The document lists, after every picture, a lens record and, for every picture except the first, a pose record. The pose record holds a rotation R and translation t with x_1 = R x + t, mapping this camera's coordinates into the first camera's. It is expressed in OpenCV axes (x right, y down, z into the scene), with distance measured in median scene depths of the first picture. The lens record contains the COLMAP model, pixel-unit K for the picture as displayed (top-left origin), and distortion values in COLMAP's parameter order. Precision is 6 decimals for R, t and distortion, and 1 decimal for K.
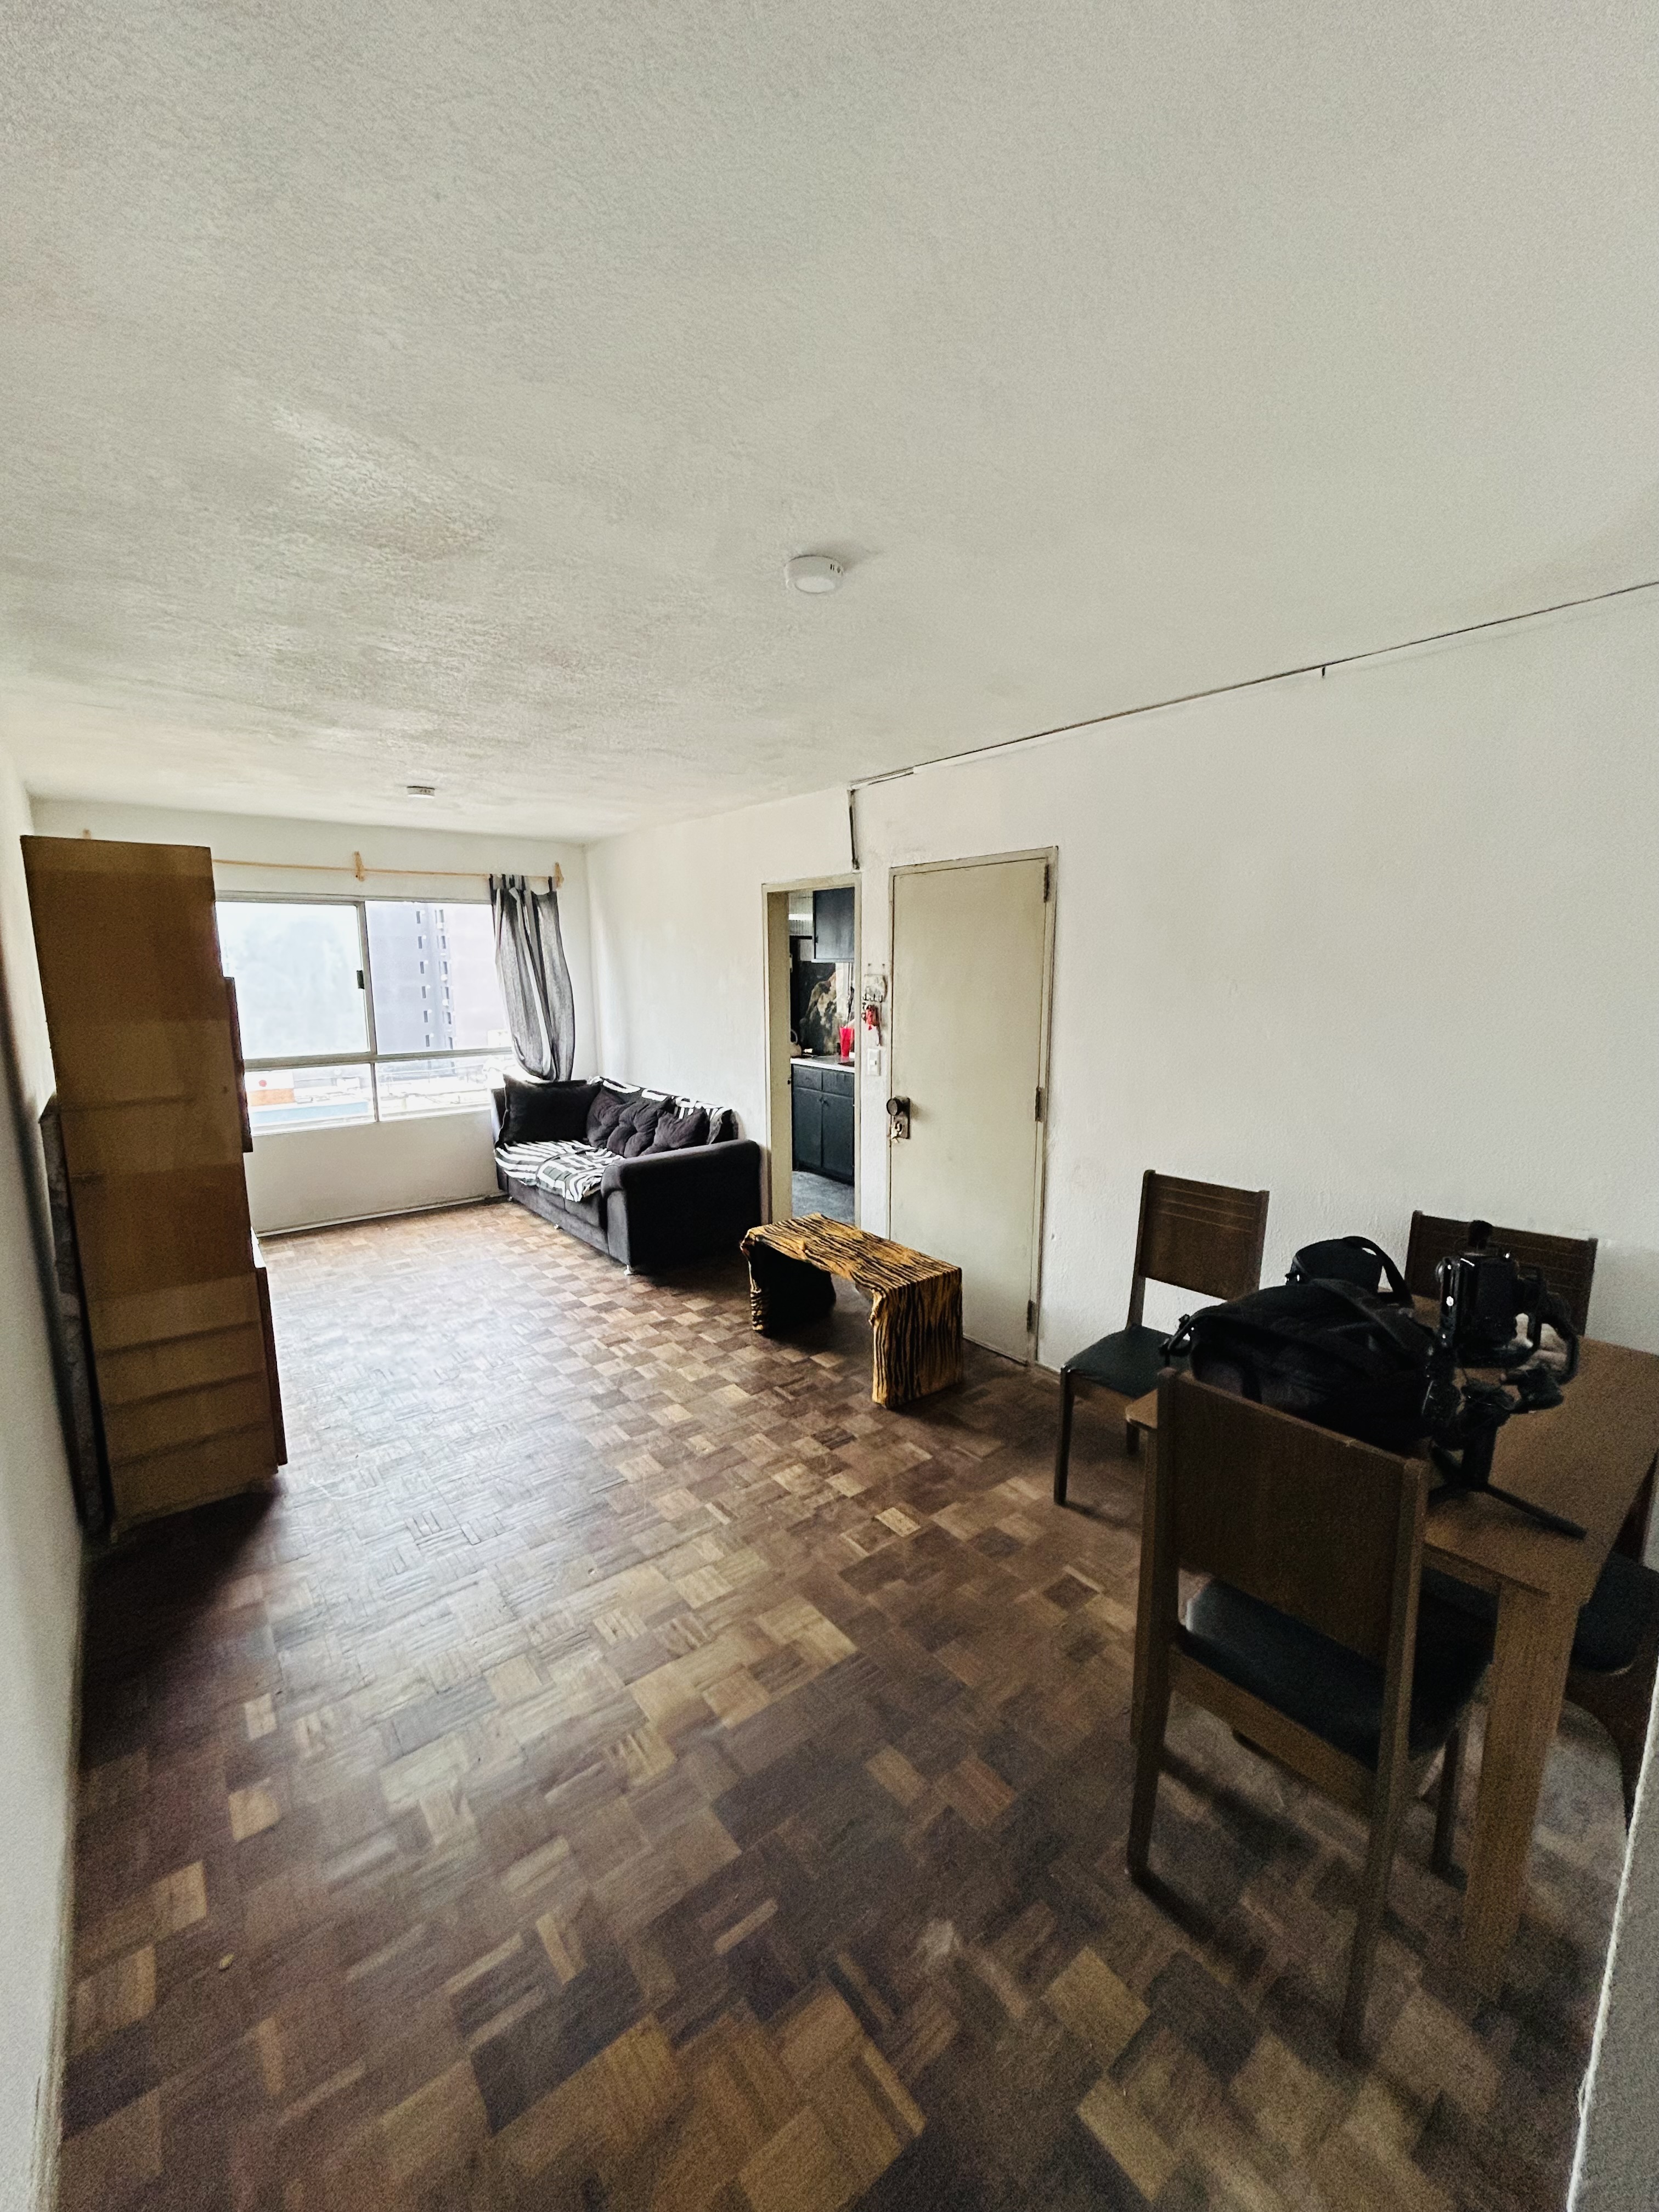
lens RADIAL K [[892.8, 0, 826.2], [0, 892.8, 1112.4], [0, 0, 1]] dist [0.000210, -0.000286]
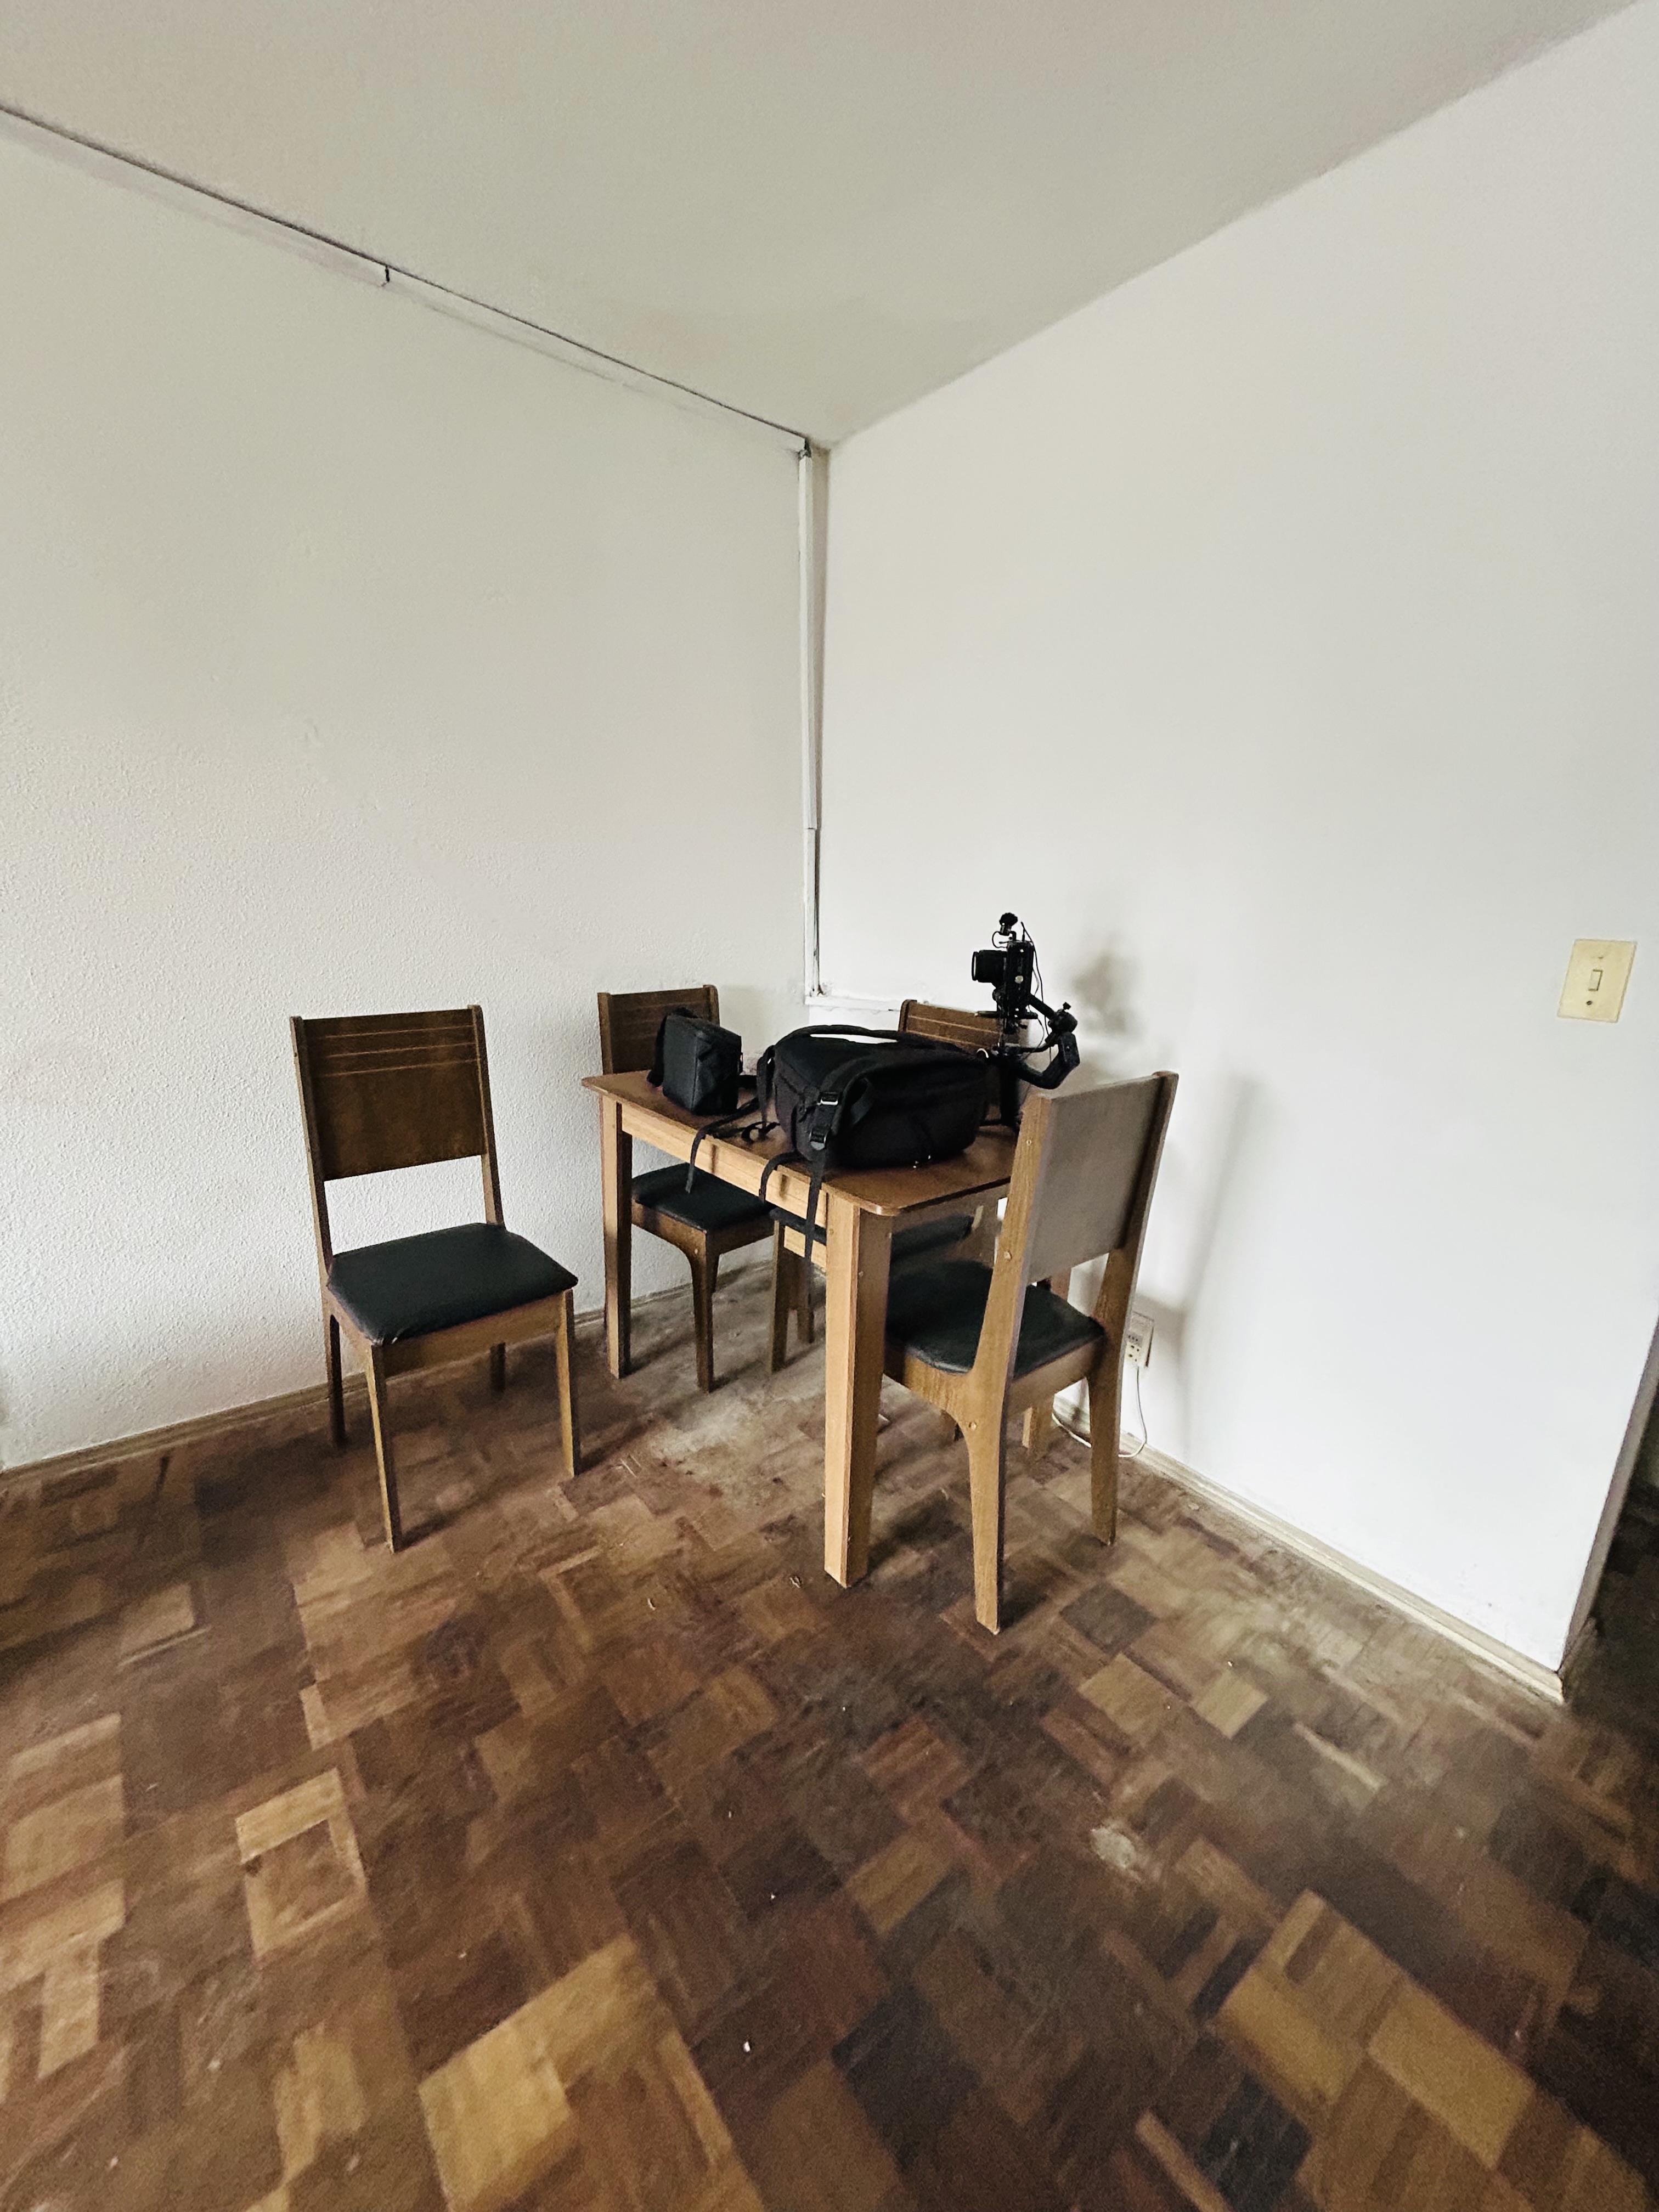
lens RADIAL K [[892.8, 0, 831.1], [0, 892.8, 1106.8], [0, 0, 1]] dist [0.000210, -0.000286]
pose [[-0.002545, -0.239133, 0.970984, -0.353418], [0.134830, 0.962038, 0.237283, 0.035113], [-0.990865, 0.131522, 0.029794, 0.807827]]
